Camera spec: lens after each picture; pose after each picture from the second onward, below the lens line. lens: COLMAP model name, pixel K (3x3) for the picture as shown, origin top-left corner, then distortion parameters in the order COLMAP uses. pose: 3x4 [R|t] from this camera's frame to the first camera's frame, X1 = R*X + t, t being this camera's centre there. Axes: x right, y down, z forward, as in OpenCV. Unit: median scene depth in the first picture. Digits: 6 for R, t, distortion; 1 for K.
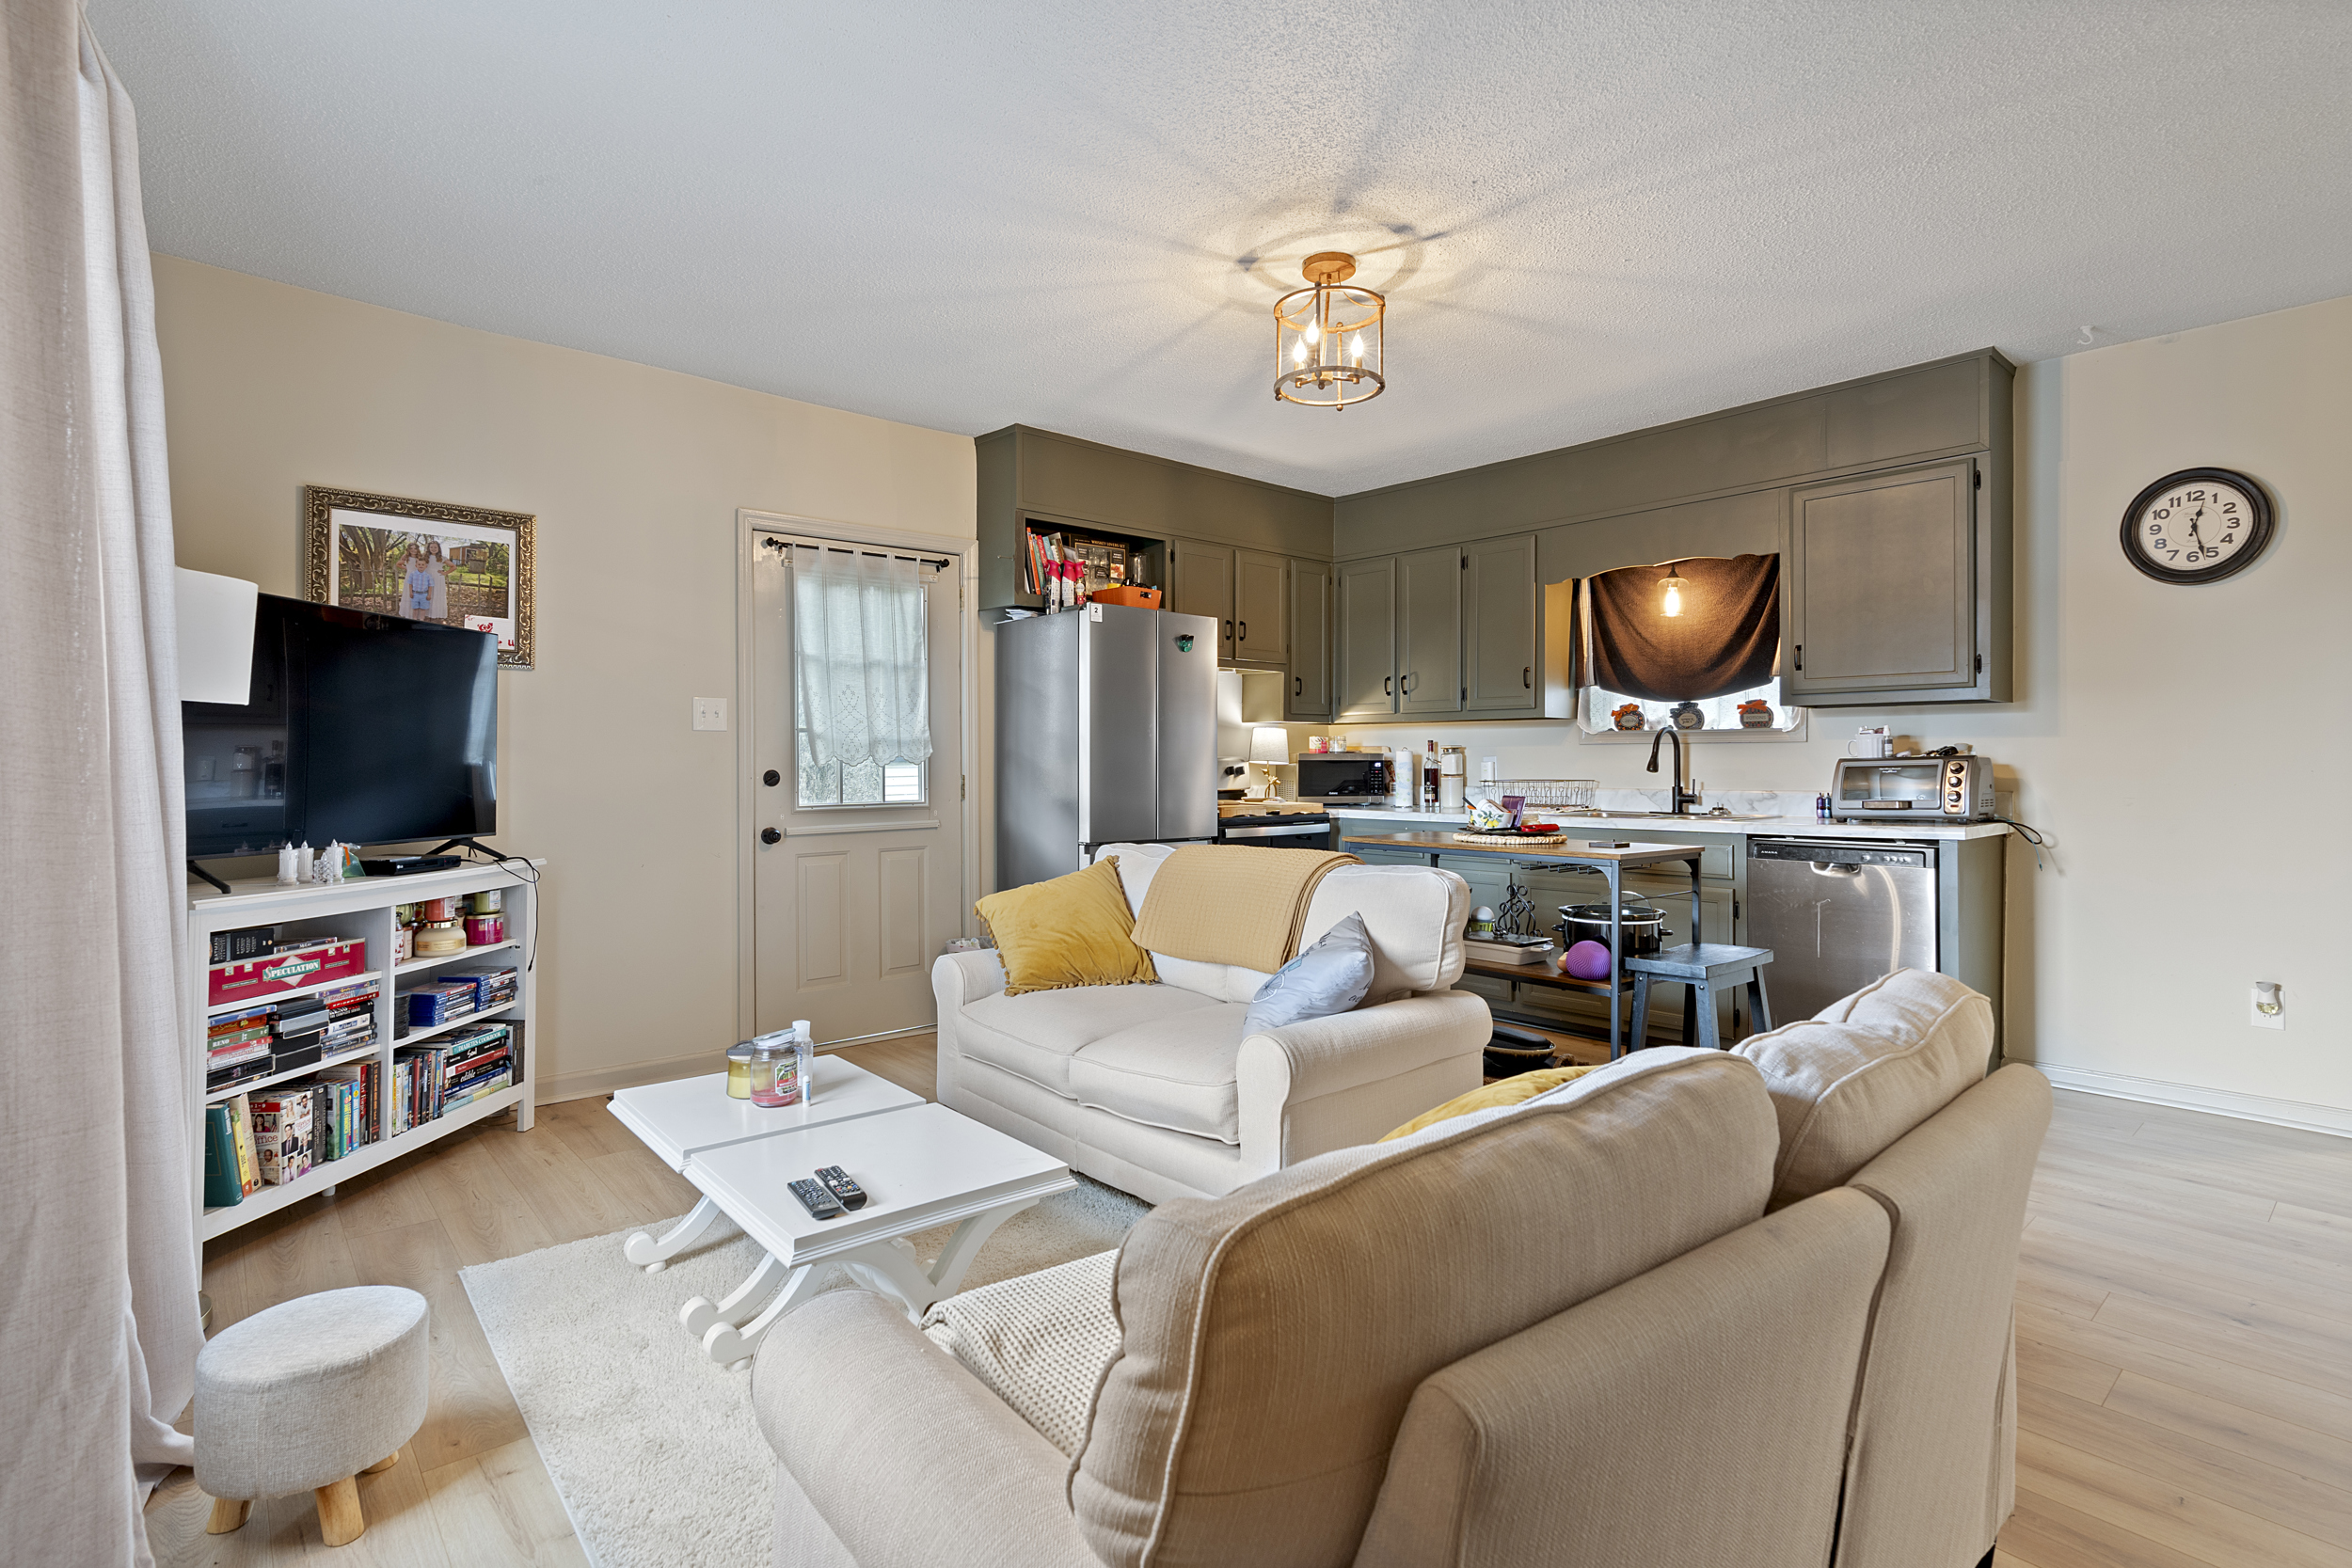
lens RADIAL K [[1140.0, 0, 1180.1], [0, 1140.0, 758.7], [0, 0, 1]] dist [-0.000690, 0.000774]
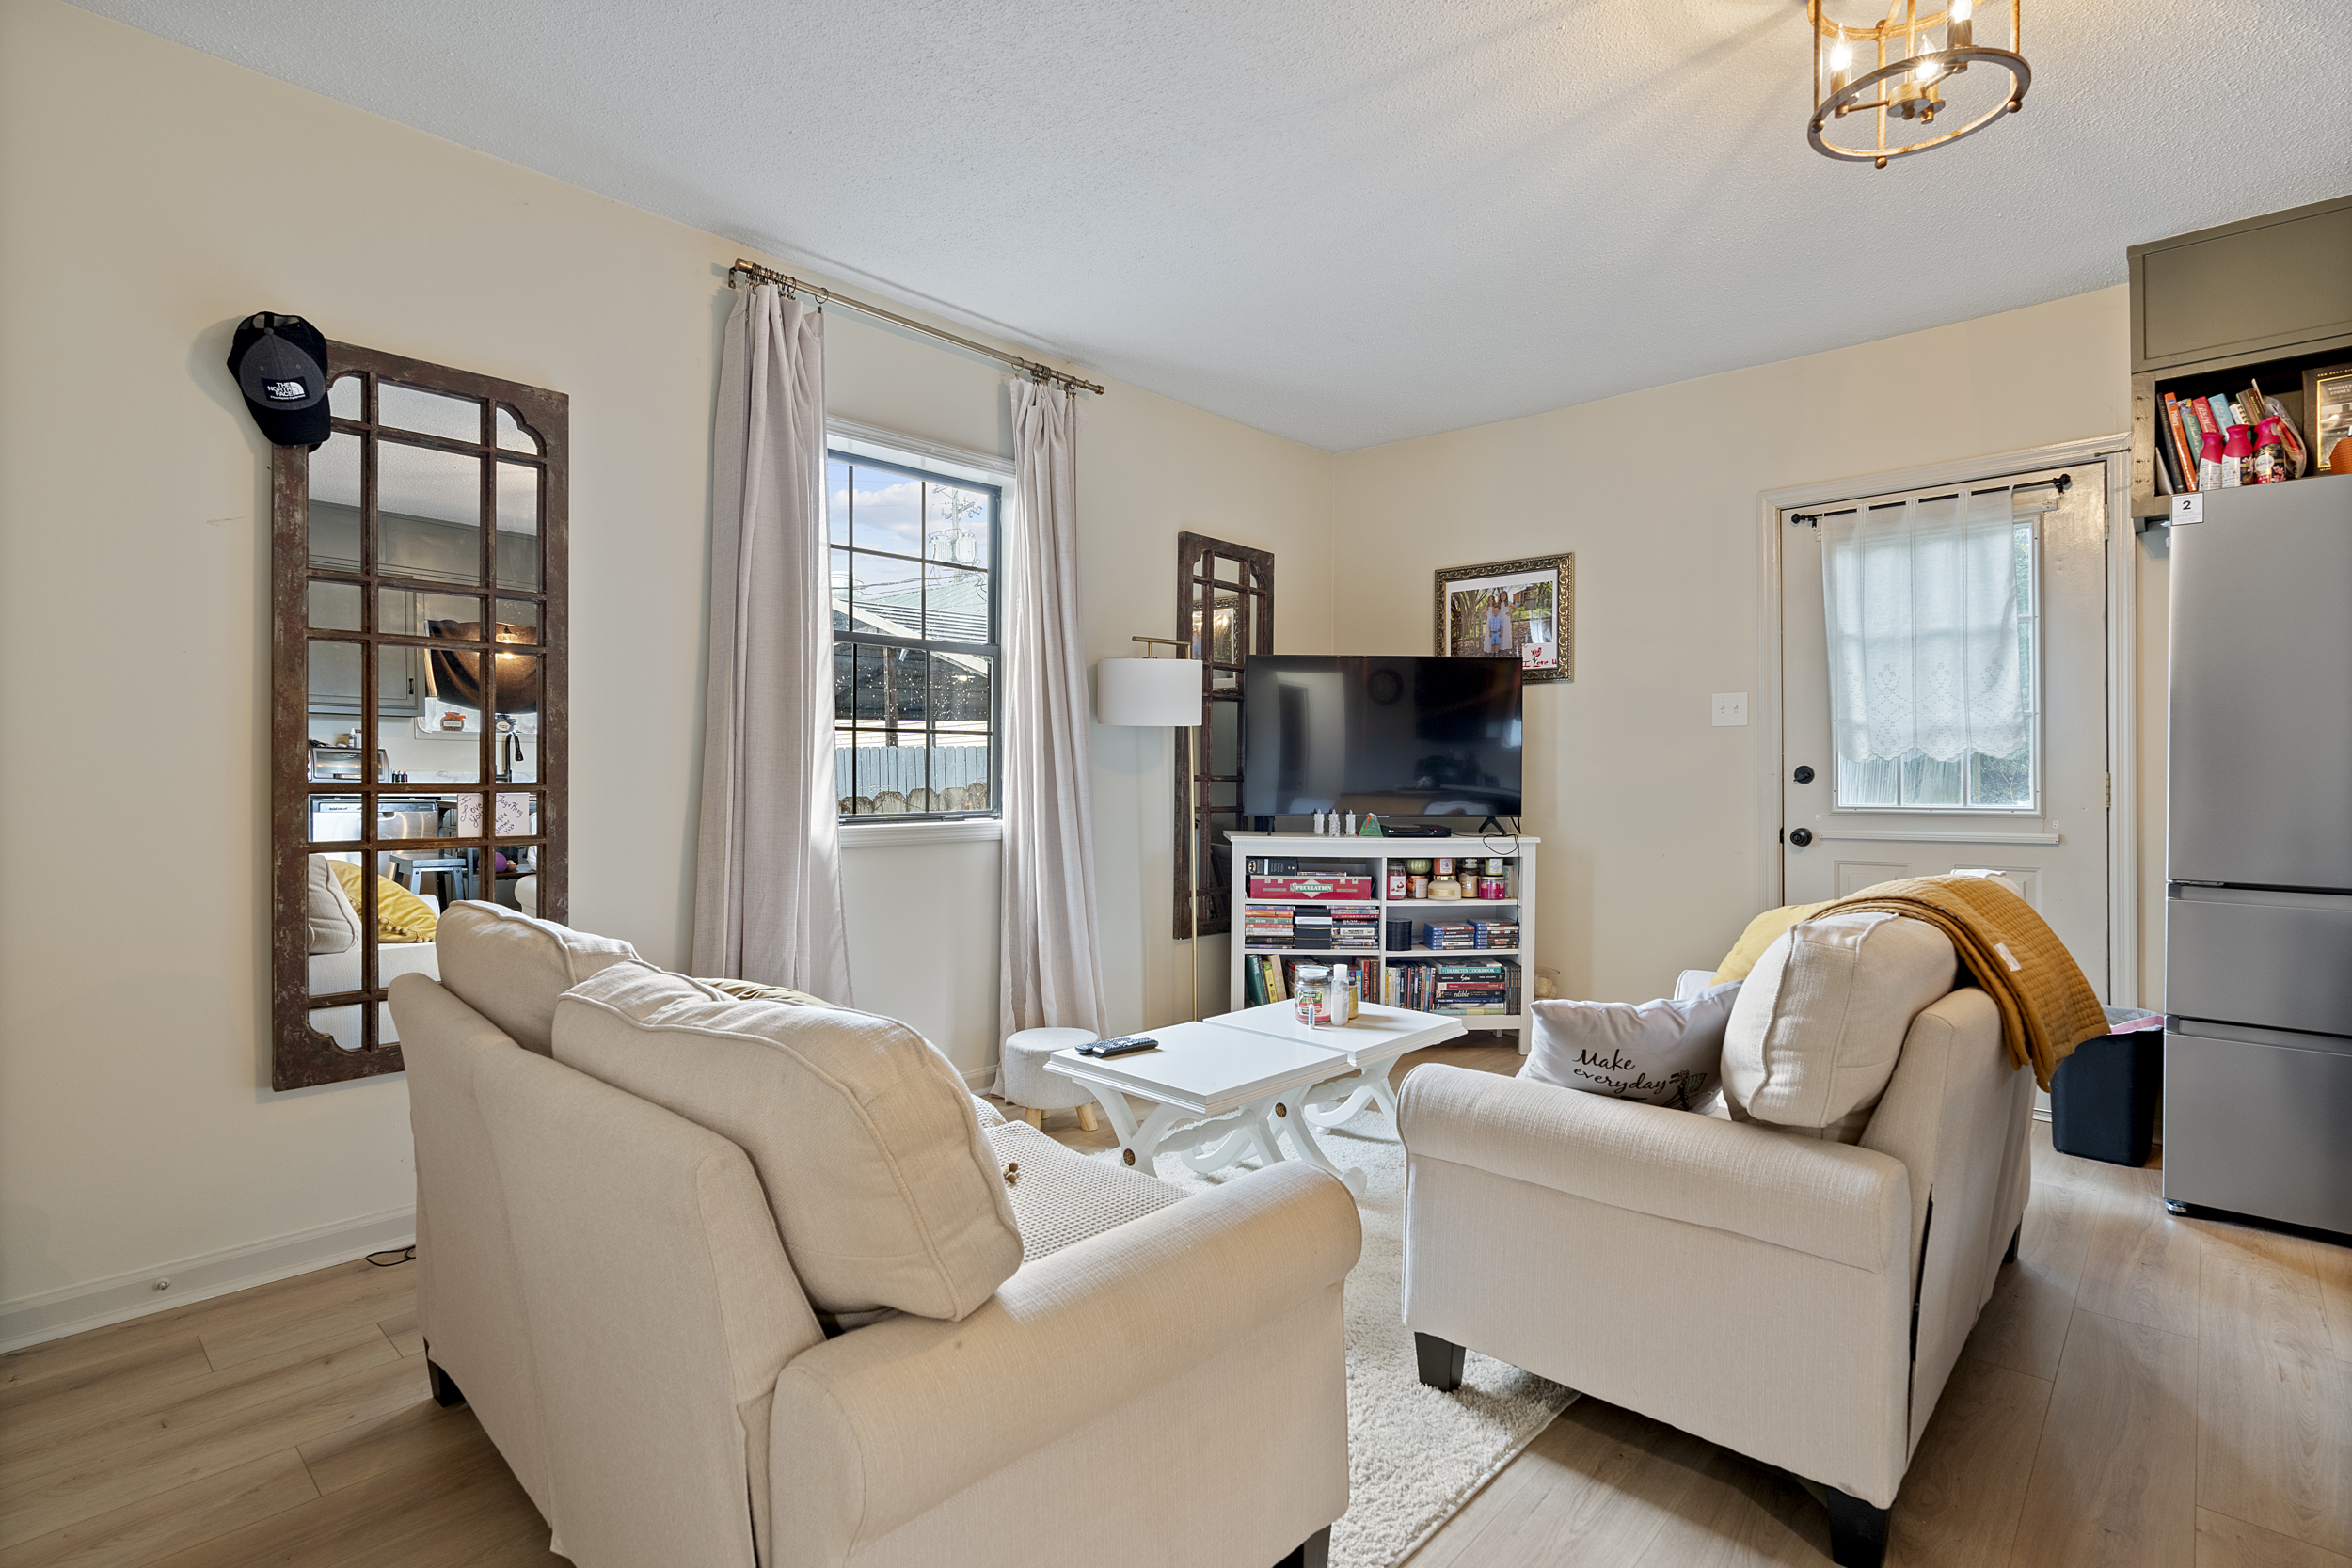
lens RADIAL K [[1117.0, 0, 1182.9], [0, 1117.0, 778.0], [0, 0, 1]] dist [-0.003366, 0.001358]
pose [[0.113732, 0.005651, -0.993495, 0.490110], [0.003400, 0.999976, 0.006077, 0.012892], [0.993506, -0.004069, 0.113710, 0.410103]]
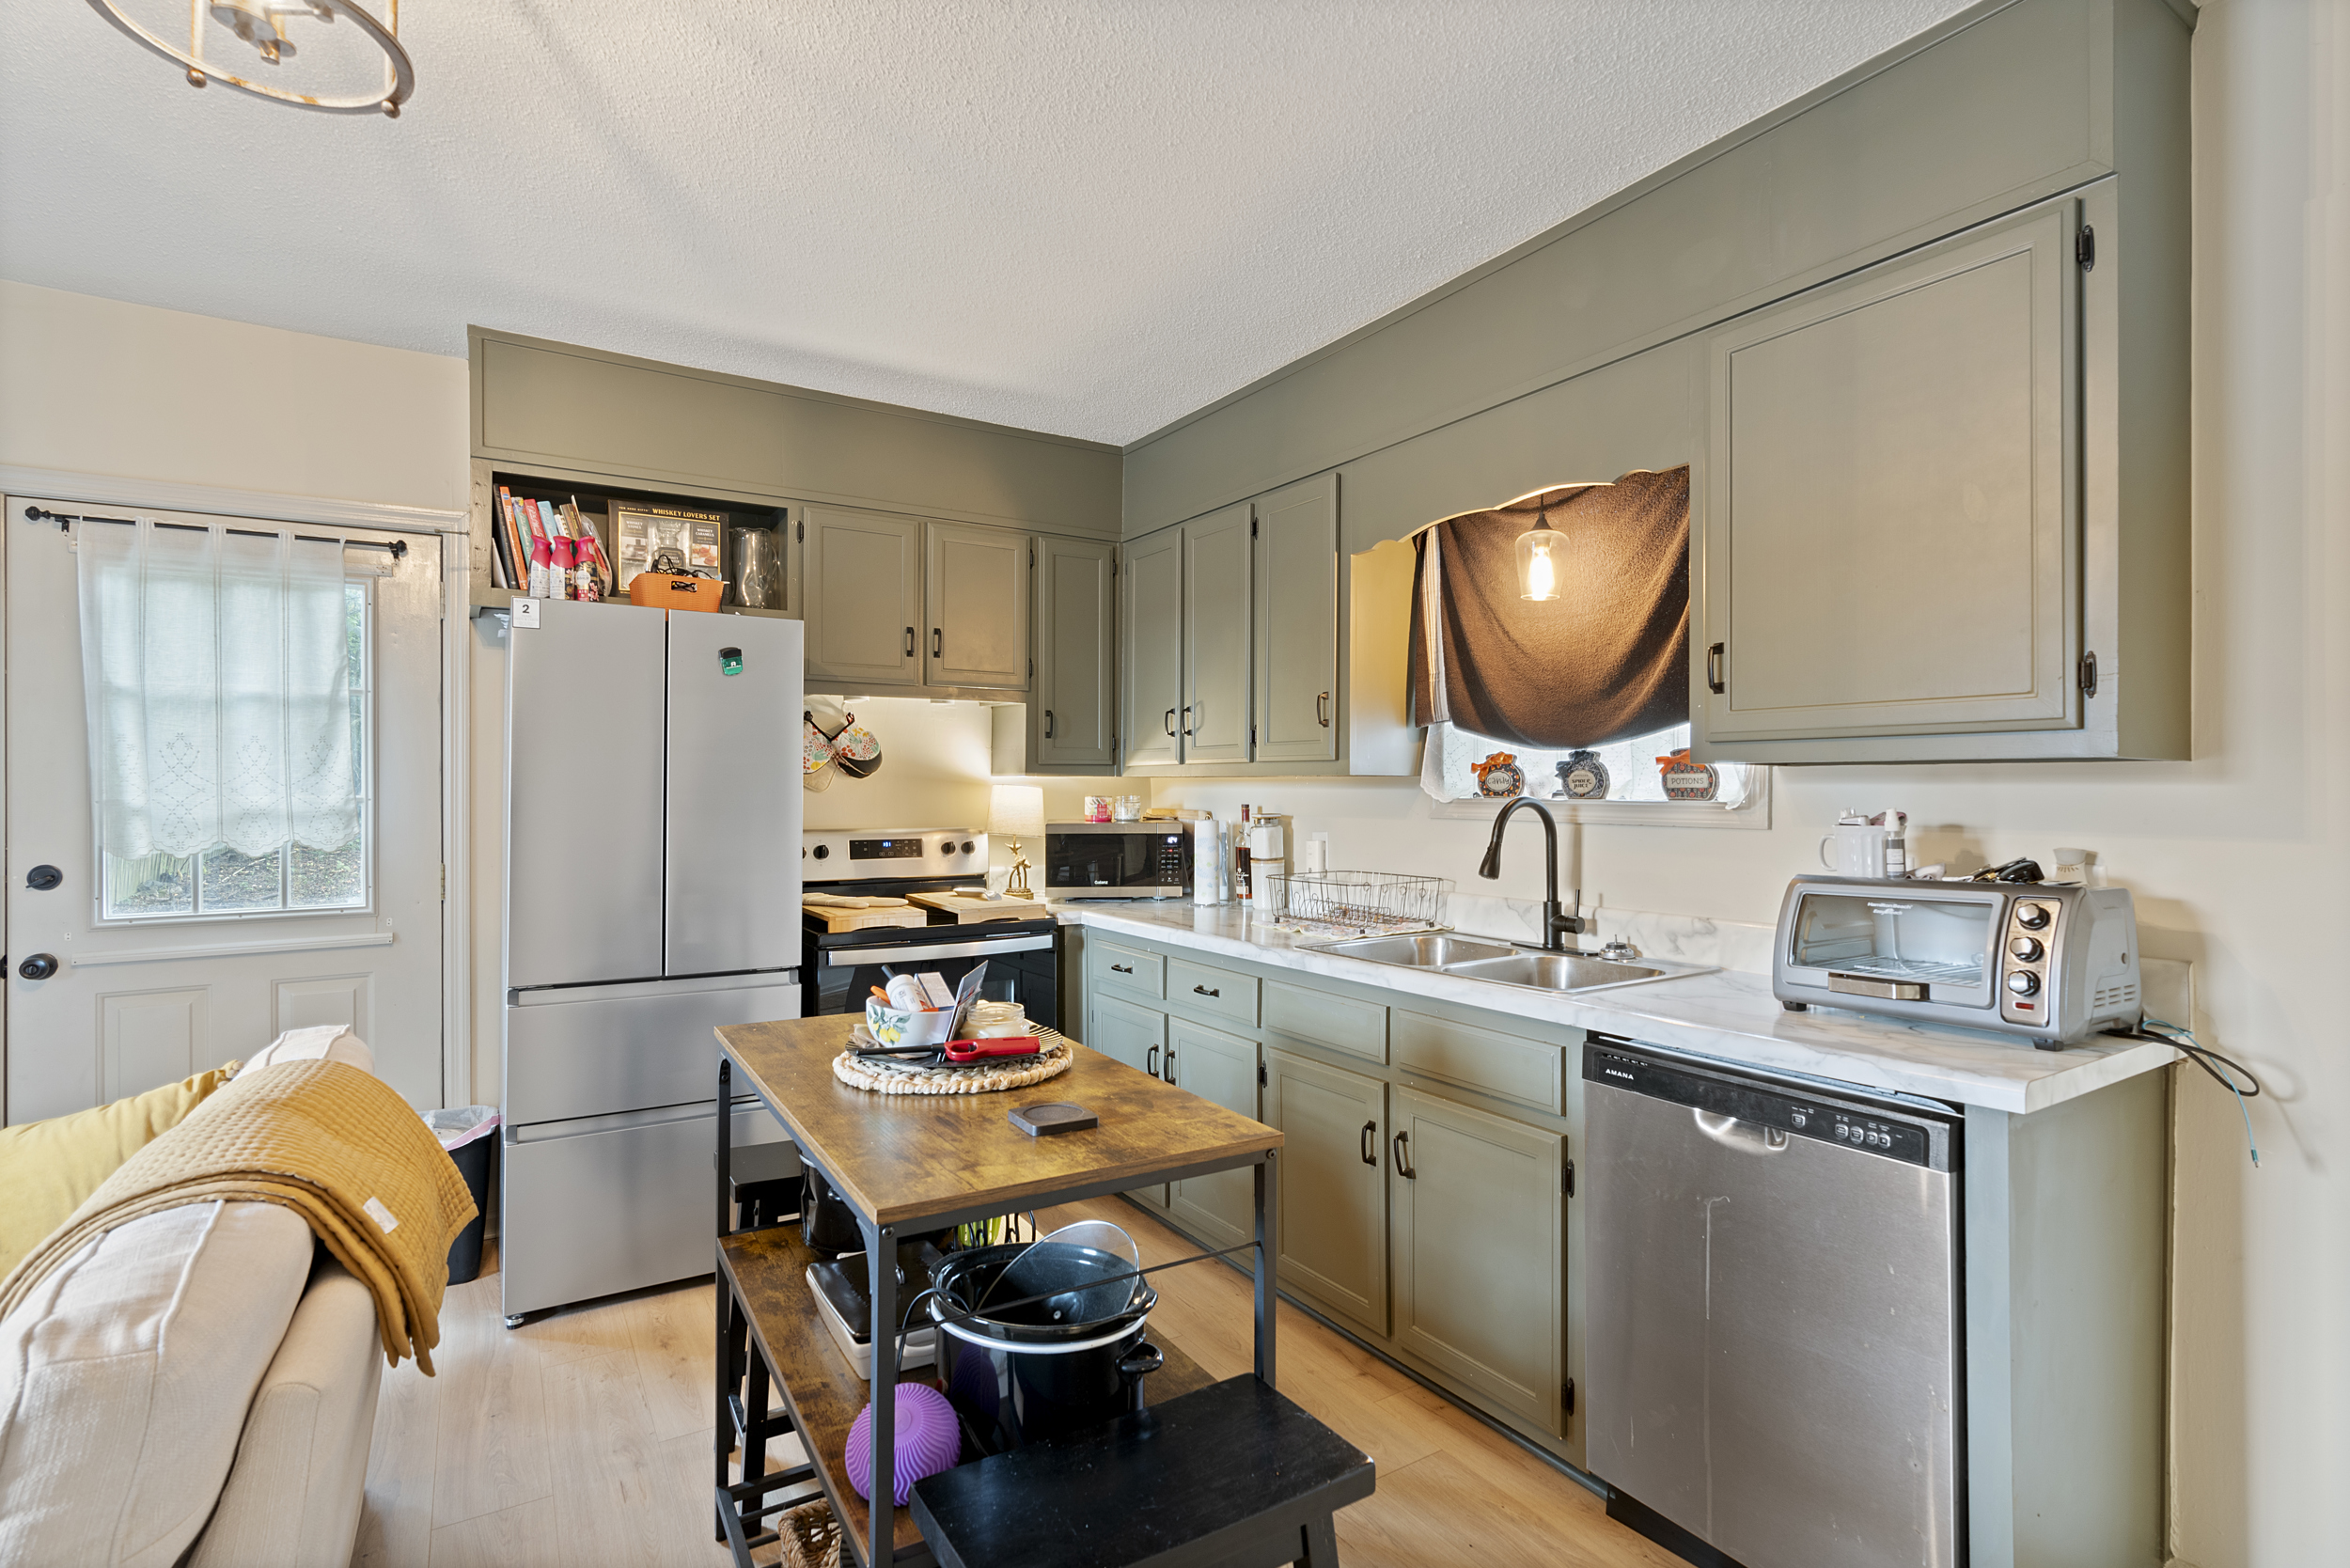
lens RADIAL K [[1123.7, 0, 1178.5], [0, 1123.7, 778.0], [0, 0, 1]] dist [-0.001404, 0.001700]
pose [[0.987580, 0.000421, -0.157117, 0.389071], [-0.001324, 0.999983, -0.005643, -0.037733], [0.157112, 0.005781, 0.987564, 0.480392]]
